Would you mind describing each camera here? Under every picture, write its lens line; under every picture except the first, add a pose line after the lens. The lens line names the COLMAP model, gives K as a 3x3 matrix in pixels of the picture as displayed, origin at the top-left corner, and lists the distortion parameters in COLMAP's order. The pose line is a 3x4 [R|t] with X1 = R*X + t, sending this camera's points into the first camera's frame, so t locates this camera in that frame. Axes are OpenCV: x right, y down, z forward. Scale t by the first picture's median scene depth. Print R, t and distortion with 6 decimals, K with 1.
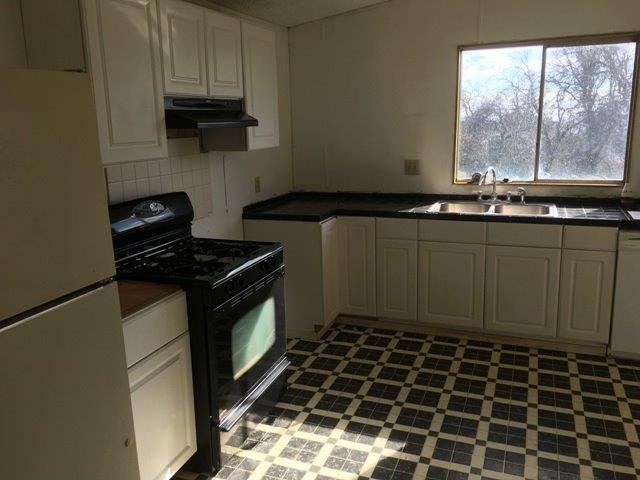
lens RADIAL K [[542.1, 0, 319.0], [0, 542.1, 236.0], [0, 0, 1]] dist [0.072500, -0.003341]
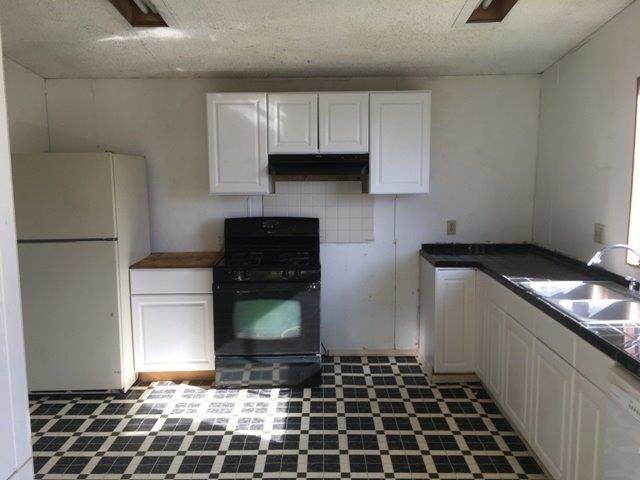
lens RADIAL K [[545.8, 0, 319.0], [0, 545.8, 232.7], [0, 0, 1]] dist [0.087254, -0.117447]
pose [[0.358459, 0.140465, -0.922918, 1.154811], [-0.197559, 0.977639, 0.072062, -0.160355], [0.912402, 0.156500, 0.378193, 0.512478]]
